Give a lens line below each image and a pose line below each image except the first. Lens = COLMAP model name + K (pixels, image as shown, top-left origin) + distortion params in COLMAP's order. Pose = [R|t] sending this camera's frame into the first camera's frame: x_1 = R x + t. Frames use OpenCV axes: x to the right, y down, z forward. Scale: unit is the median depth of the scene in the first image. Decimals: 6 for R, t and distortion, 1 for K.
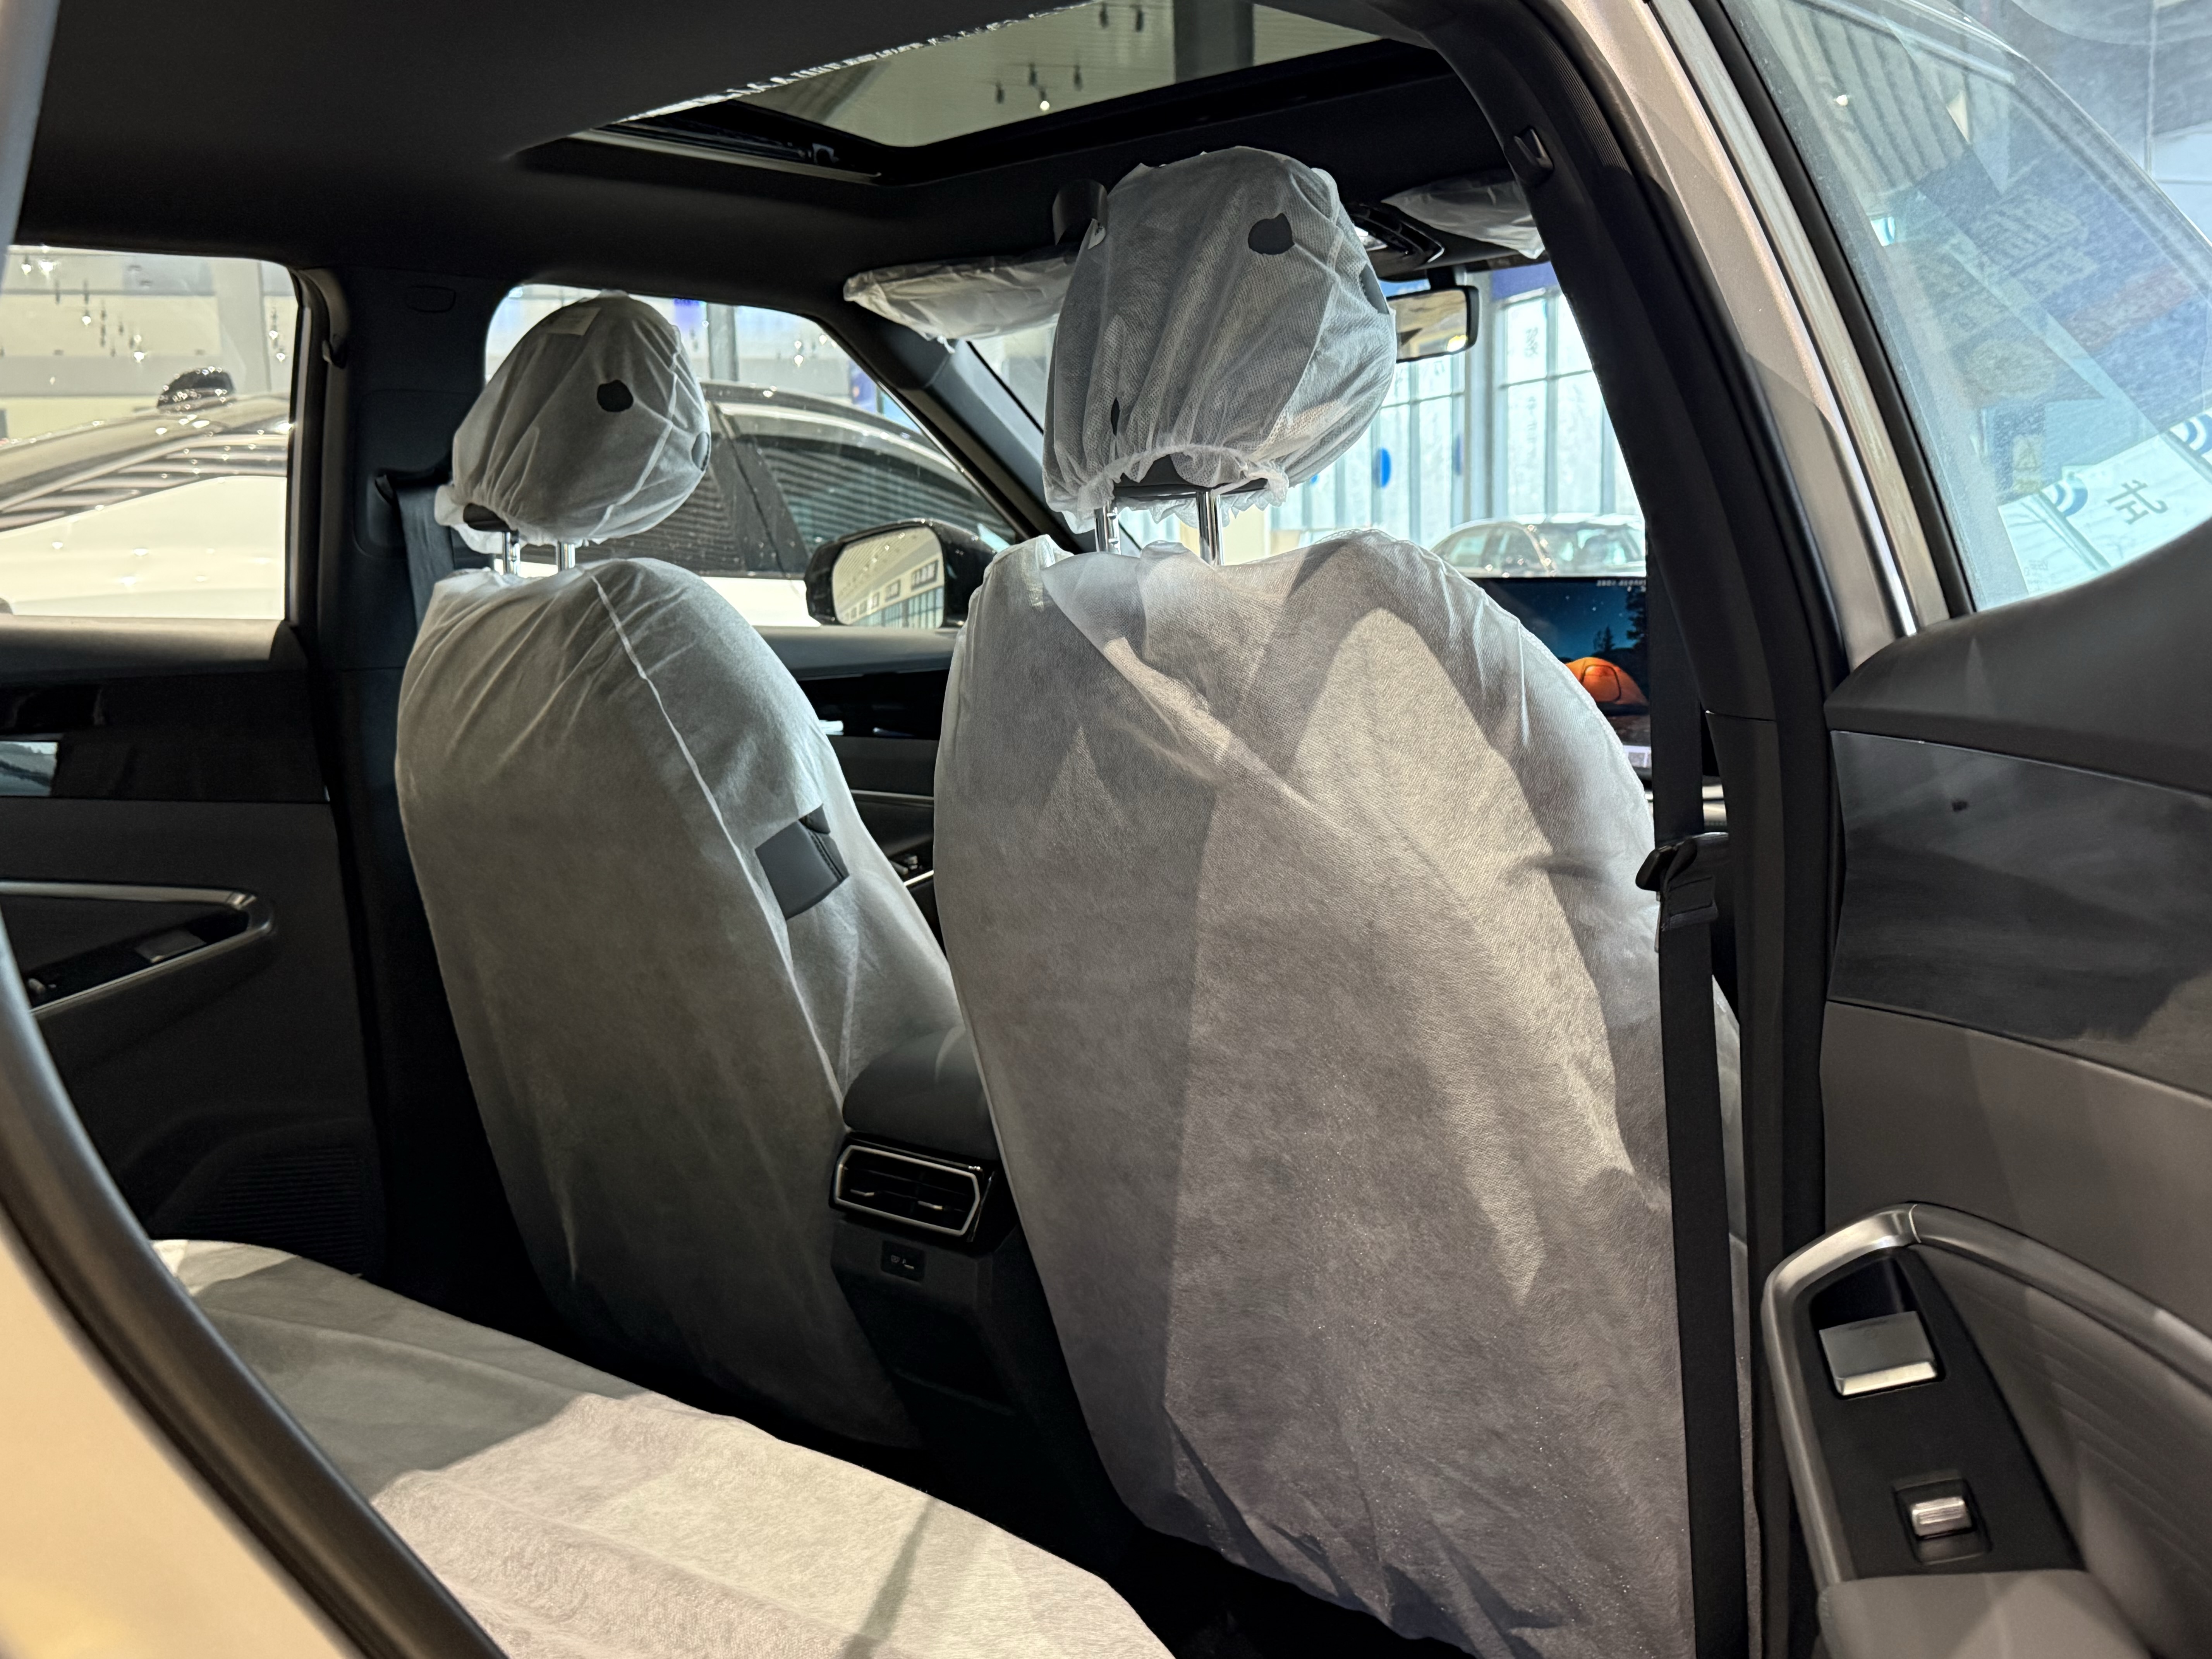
lens RADIAL K [[2223.9, 0, 1113.8], [0, 2223.9, 842.5], [0, 0, 1]] dist [0.043627, 0.000000]
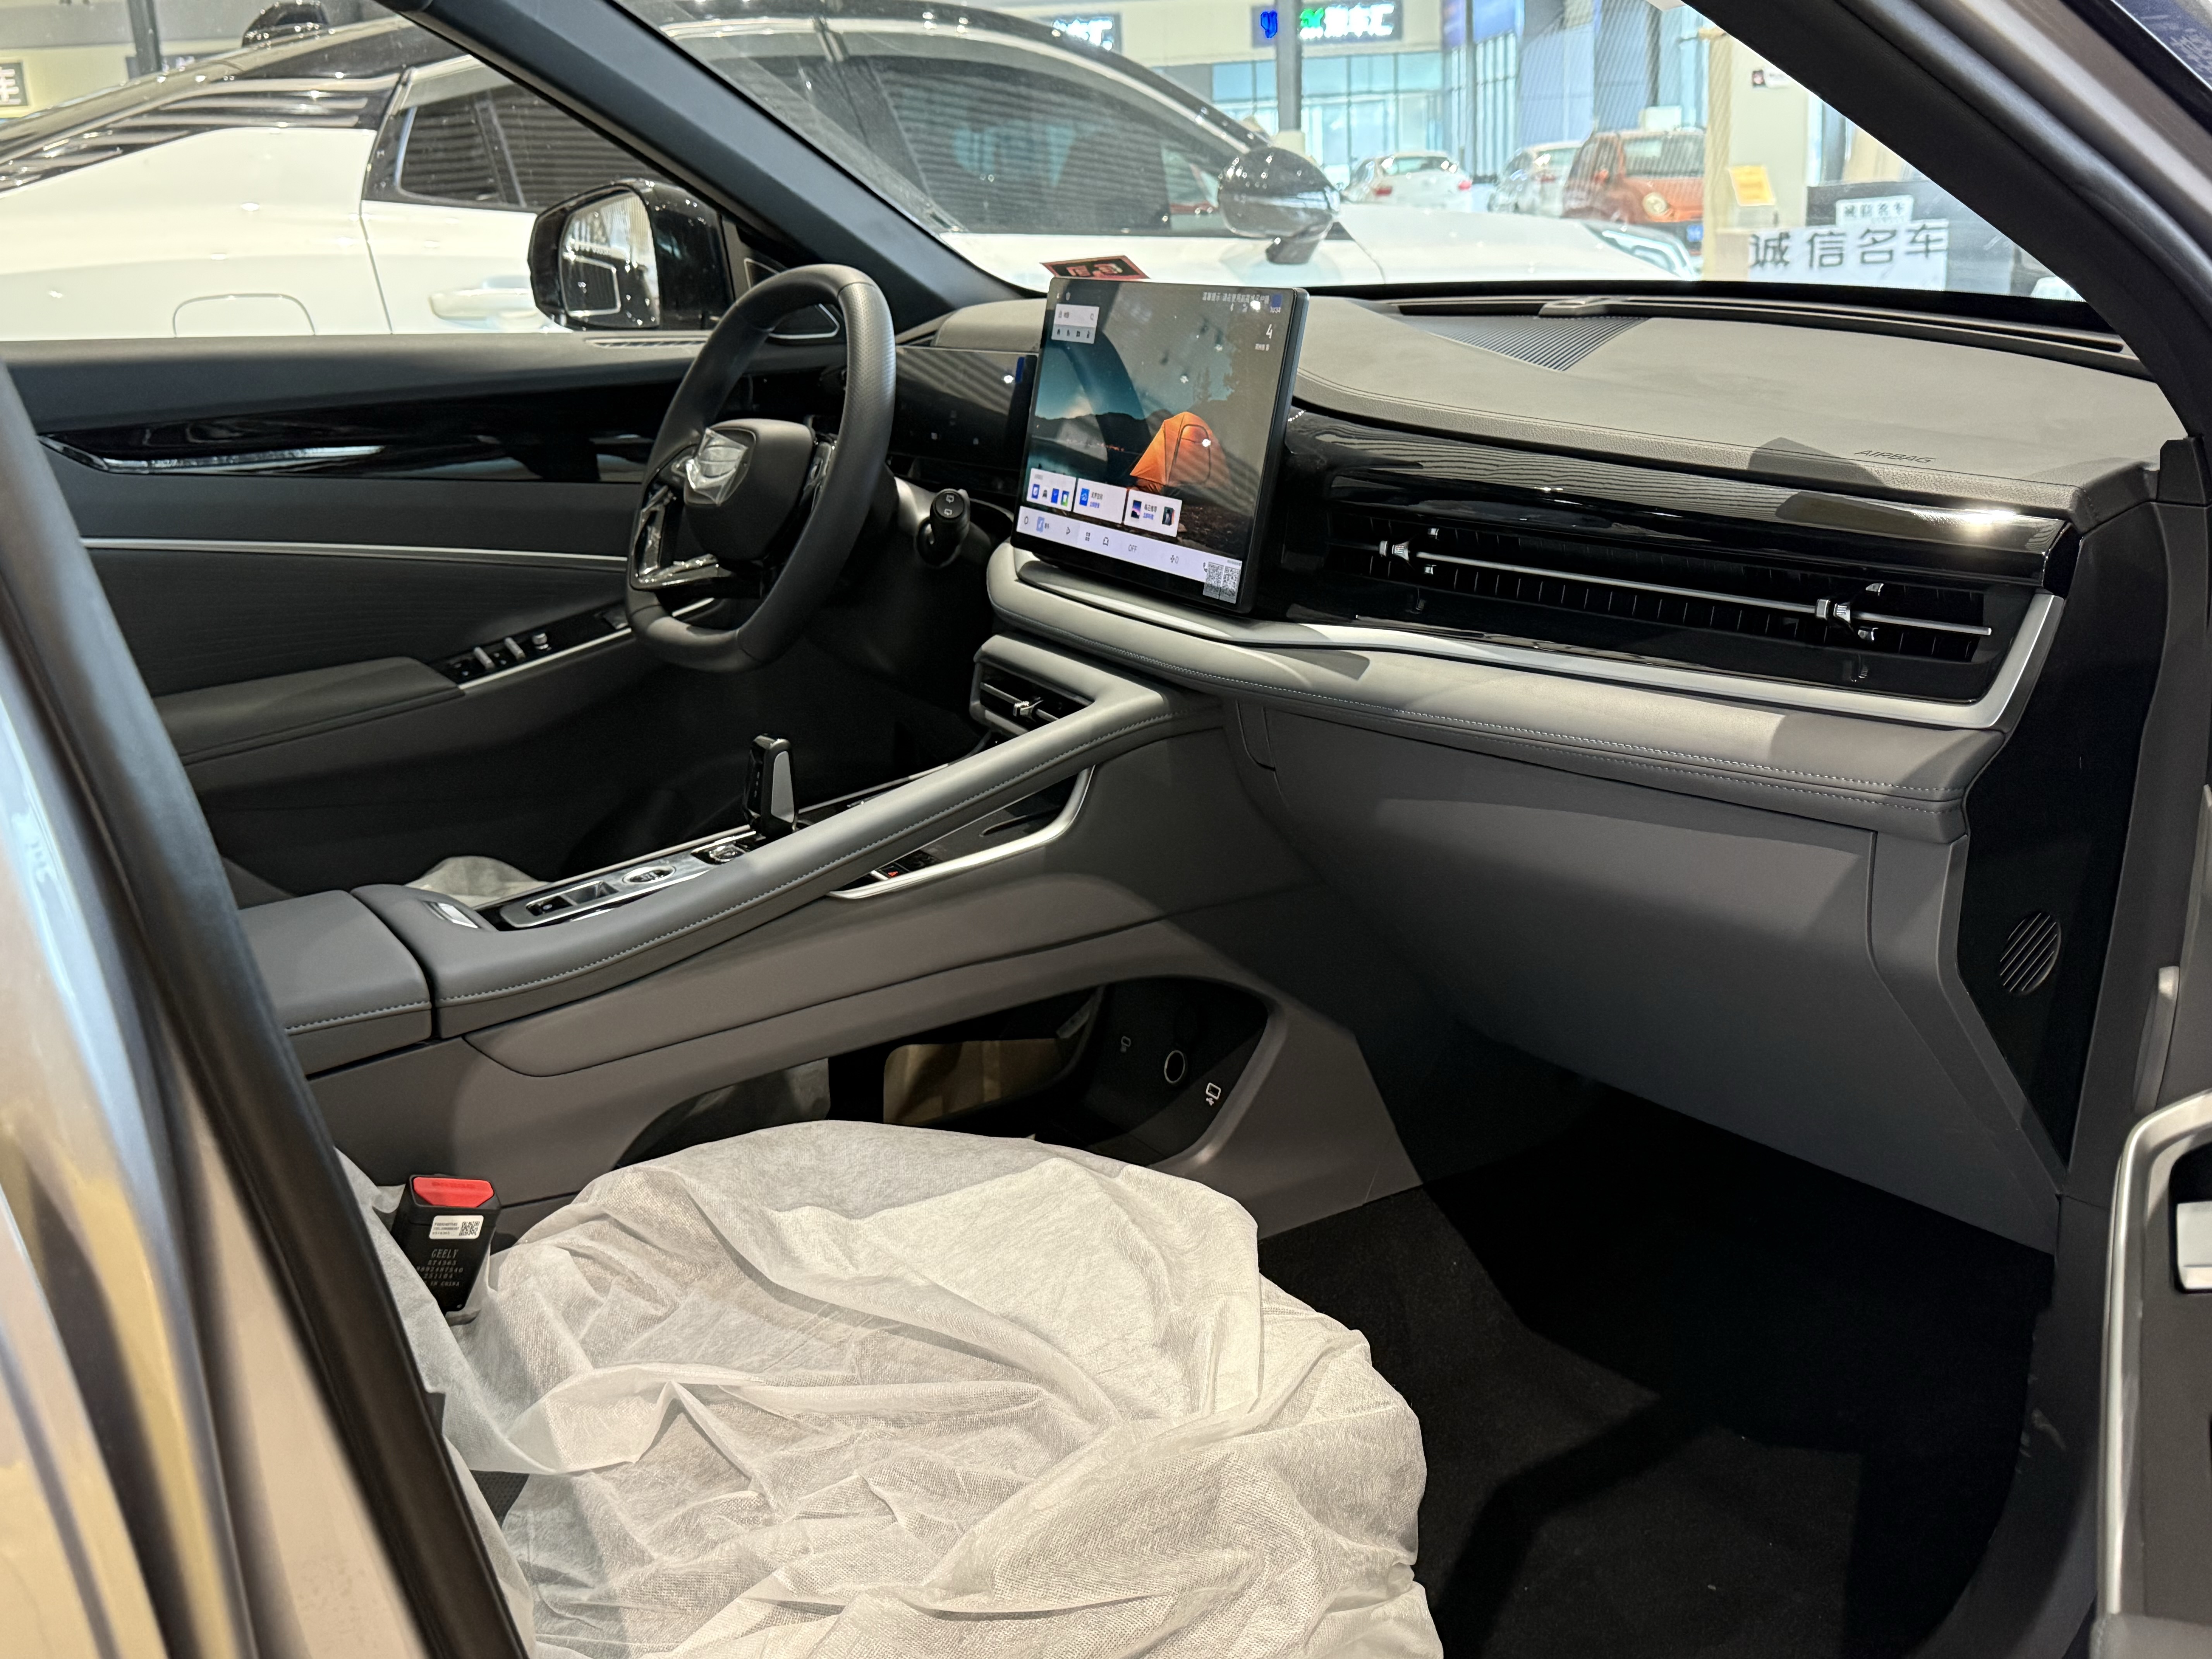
lens RADIAL K [[2223.9, 0, 1095.9], [0, 2223.9, 819.4], [0, 0, 1]] dist [0.043627, 0.000000]
pose [[0.953009, 0.064902, -0.295907, 0.202713], [-0.016760, 0.986581, 0.162412, -0.037020], [0.302477, -0.149821, 0.941308, 0.187938]]
